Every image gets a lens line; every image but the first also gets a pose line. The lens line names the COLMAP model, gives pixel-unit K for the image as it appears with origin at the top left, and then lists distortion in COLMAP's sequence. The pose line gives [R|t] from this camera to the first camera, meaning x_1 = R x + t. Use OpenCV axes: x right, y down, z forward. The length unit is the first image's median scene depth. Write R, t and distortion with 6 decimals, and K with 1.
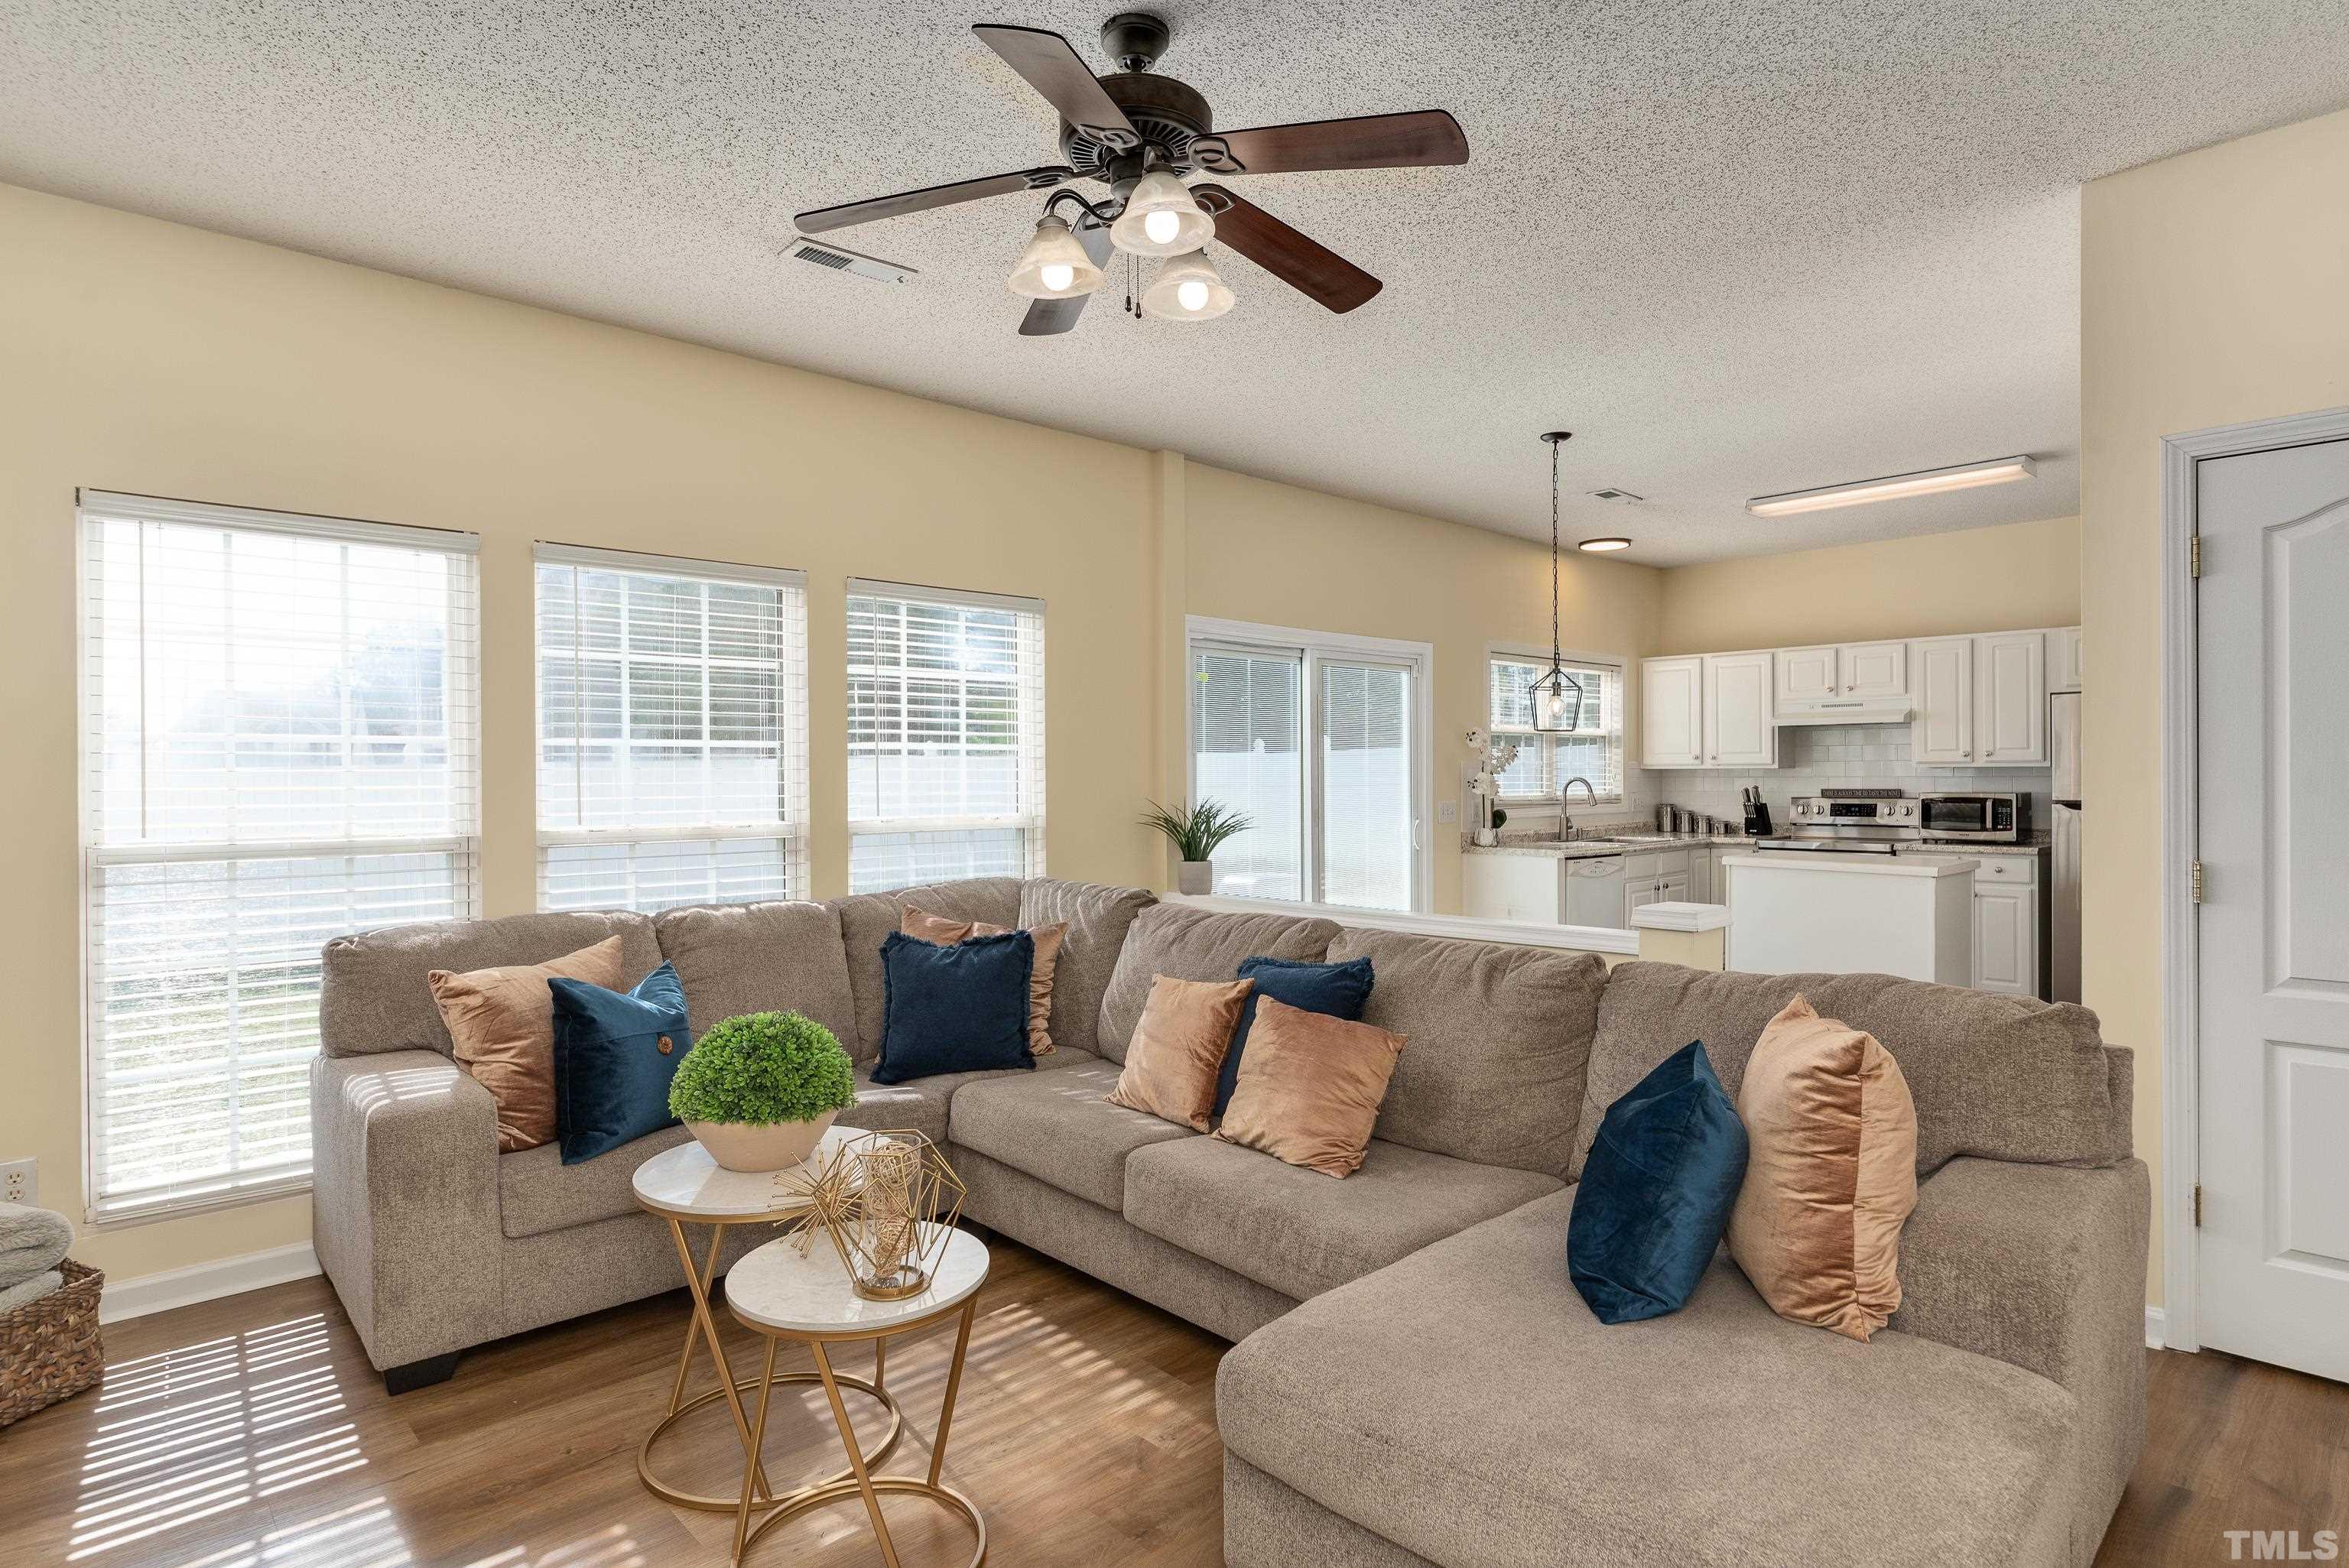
lens RADIAL K [[1264.3, 0, 1174.5], [0, 1264.3, 784.0], [0, 0, 1]] dist [-0.002434, -0.000509]
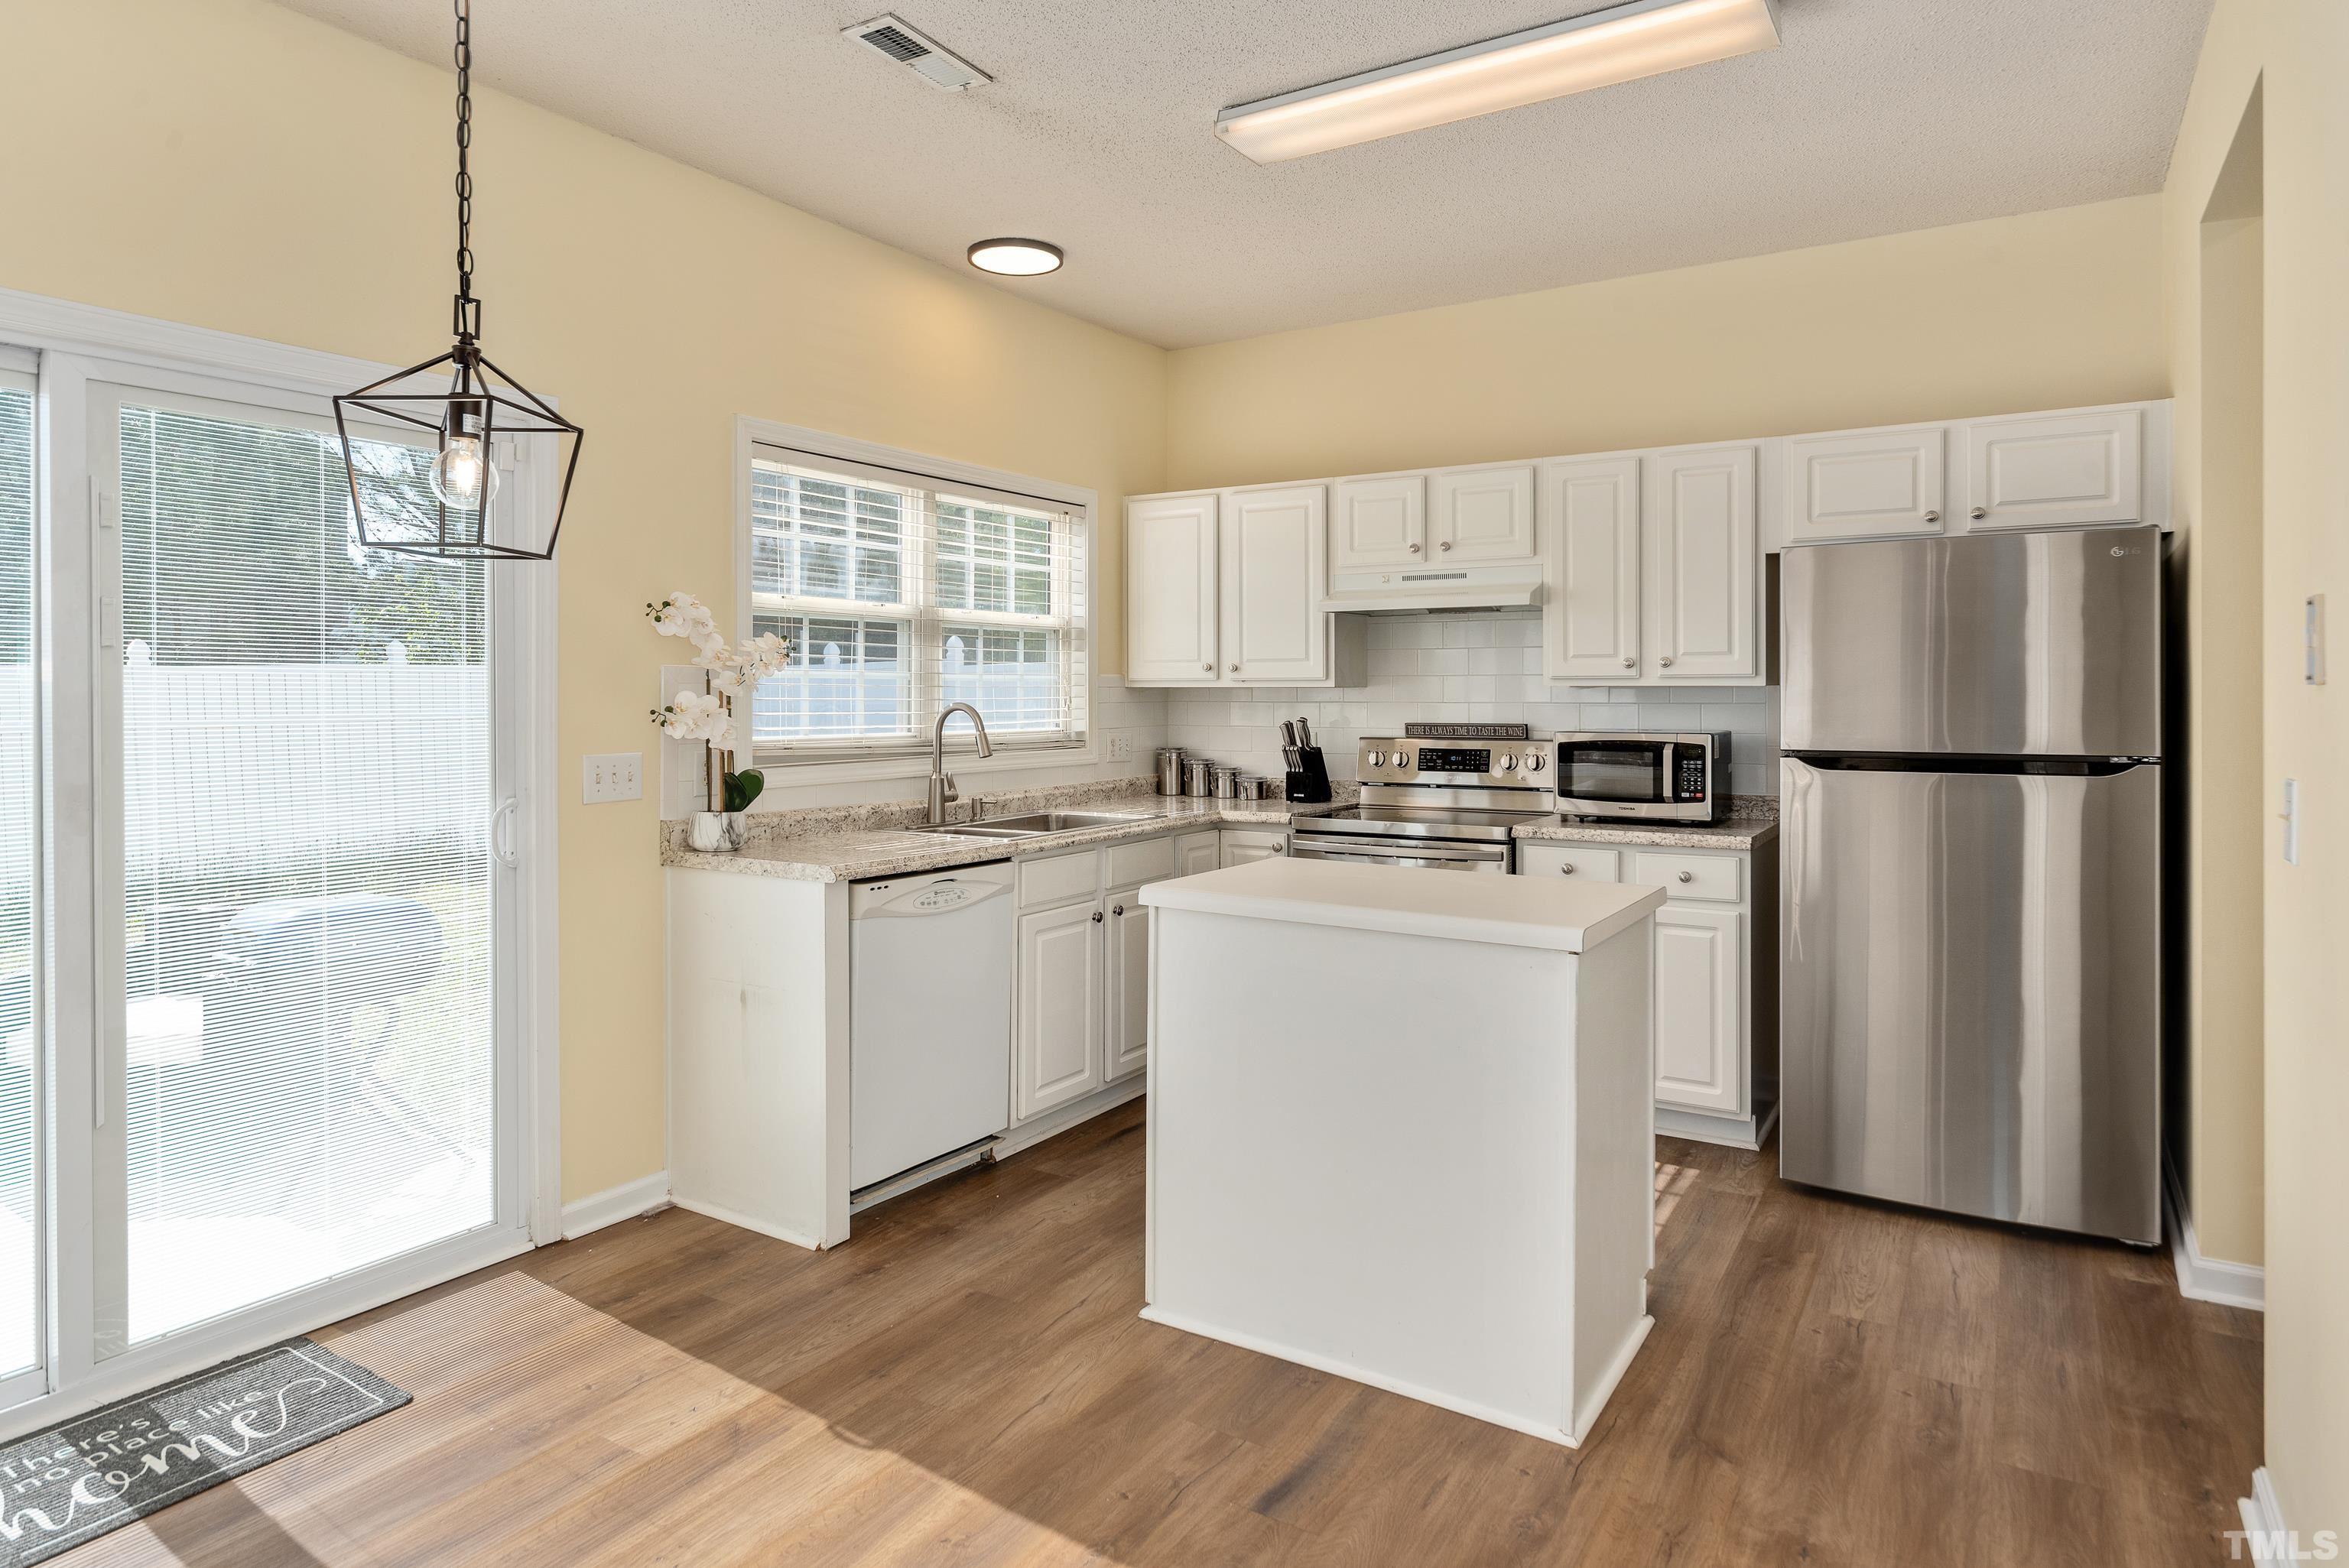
lens RADIAL K [[1349.9, 0, 1171.9], [0, 1349.9, 694.8], [0, 0, 1]] dist [-0.001265, -0.000153]
pose [[0.970689, 0.004385, 0.240298, 0.265903], [-0.002953, 0.999976, -0.006318, -0.005063], [-0.240320, 0.005423, 0.970679, 0.435530]]
